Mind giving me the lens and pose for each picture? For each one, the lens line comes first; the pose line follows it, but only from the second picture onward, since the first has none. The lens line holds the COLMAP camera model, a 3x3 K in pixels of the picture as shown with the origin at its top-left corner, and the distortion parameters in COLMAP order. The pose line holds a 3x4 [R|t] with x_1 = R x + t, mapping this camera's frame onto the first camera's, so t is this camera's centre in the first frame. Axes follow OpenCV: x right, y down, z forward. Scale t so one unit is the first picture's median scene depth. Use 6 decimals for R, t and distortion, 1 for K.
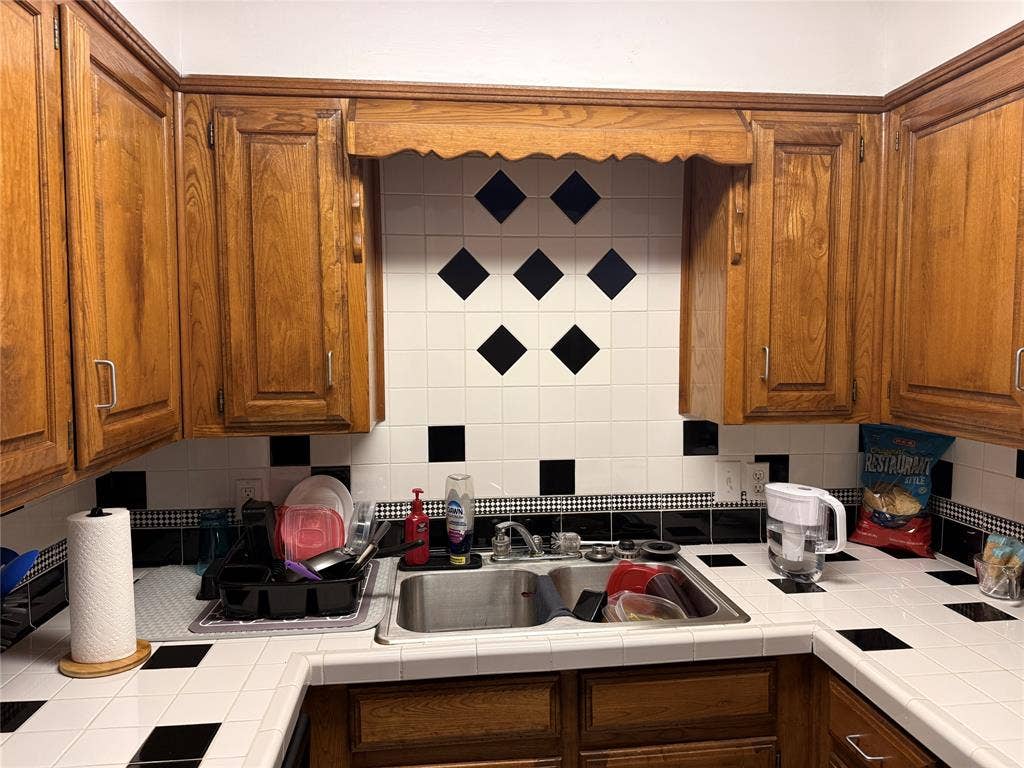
lens RADIAL K [[688.6, 0, 512.2], [0, 688.6, 387.6], [0, 0, 1]] dist [-0.008261, -0.004305]
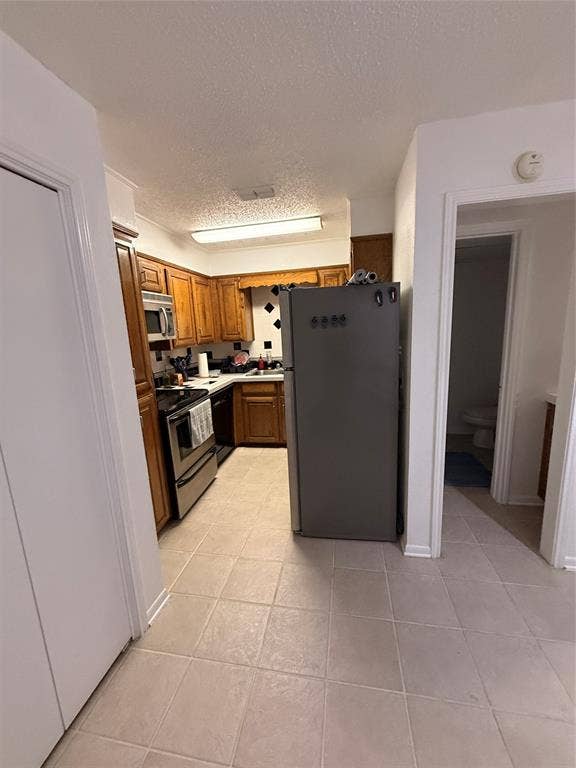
lens RADIAL K [[301.2, 0, 286.9], [0, 301.2, 379.9], [0, 0, 1]] dist [-0.022464, 0.000137]
pose [[0.954072, 0.011893, -0.299340, 0.781684], [0.023625, 0.993113, 0.114754, 0.103225], [0.298643, -0.116556, 0.947221, -1.127751]]
